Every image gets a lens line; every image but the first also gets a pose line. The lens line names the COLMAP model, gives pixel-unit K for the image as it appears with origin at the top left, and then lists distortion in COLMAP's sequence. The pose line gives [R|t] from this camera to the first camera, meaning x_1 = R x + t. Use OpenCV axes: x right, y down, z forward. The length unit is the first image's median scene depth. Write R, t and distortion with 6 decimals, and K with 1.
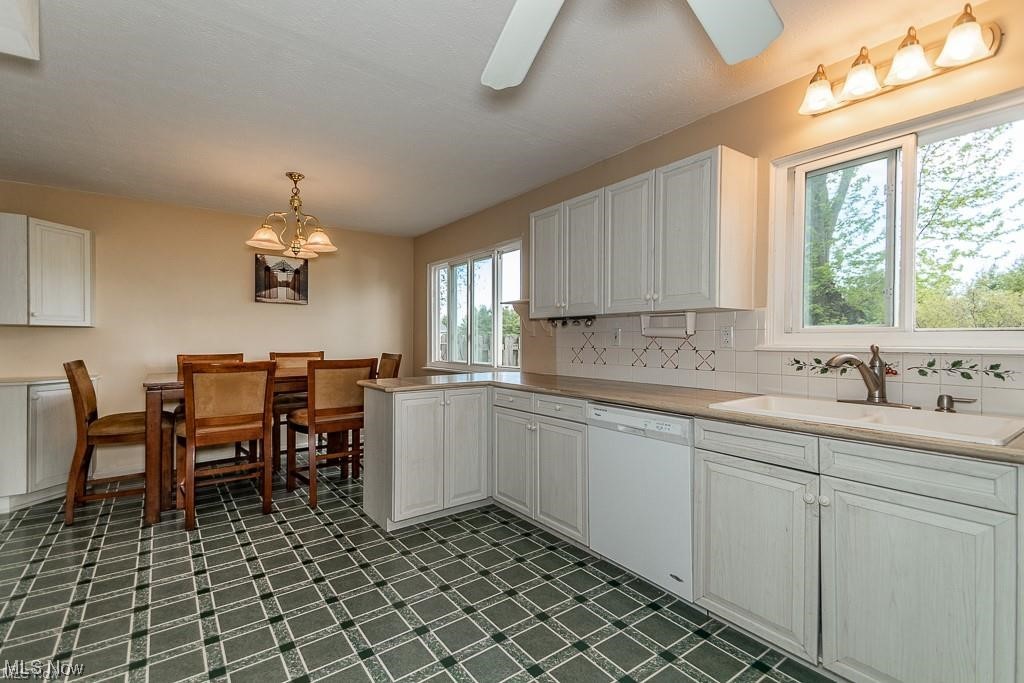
lens RADIAL K [[471.0, 0, 507.7], [0, 471.0, 340.7], [0, 0, 1]] dist [0.054514, -0.007356]
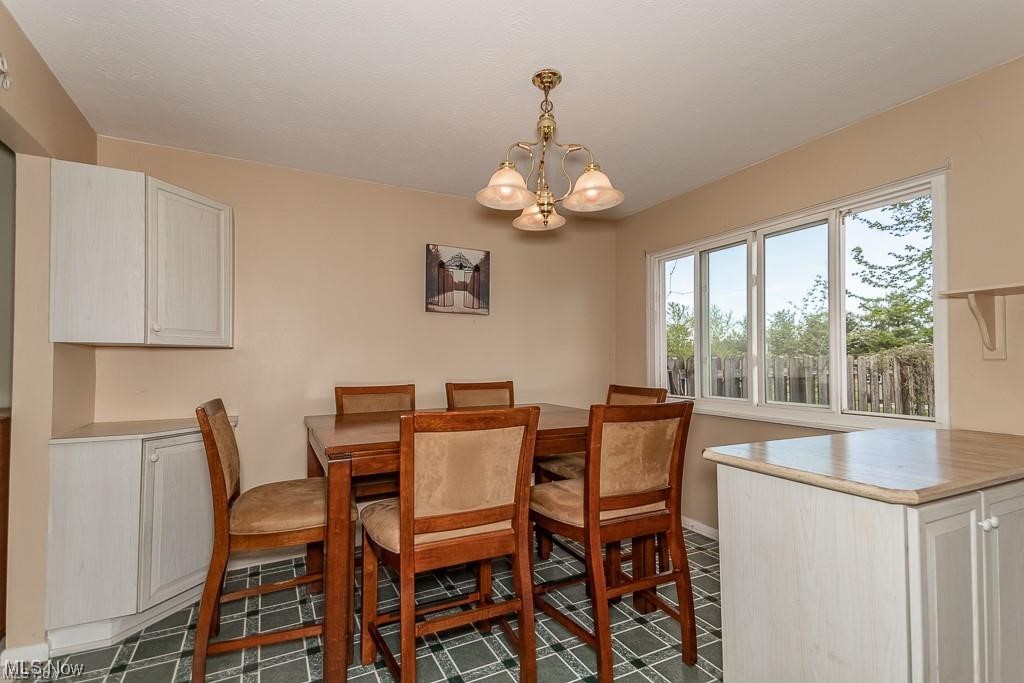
lens RADIAL K [[471.0, 0, 518.5], [0, 471.0, 359.0], [0, 0, 1]] dist [0.054514, -0.007356]
pose [[0.990736, -0.003946, -0.135744, -0.294035], [0.003344, 0.999984, -0.004666, -0.005872], [0.135760, 0.004169, 0.990733, 0.316551]]
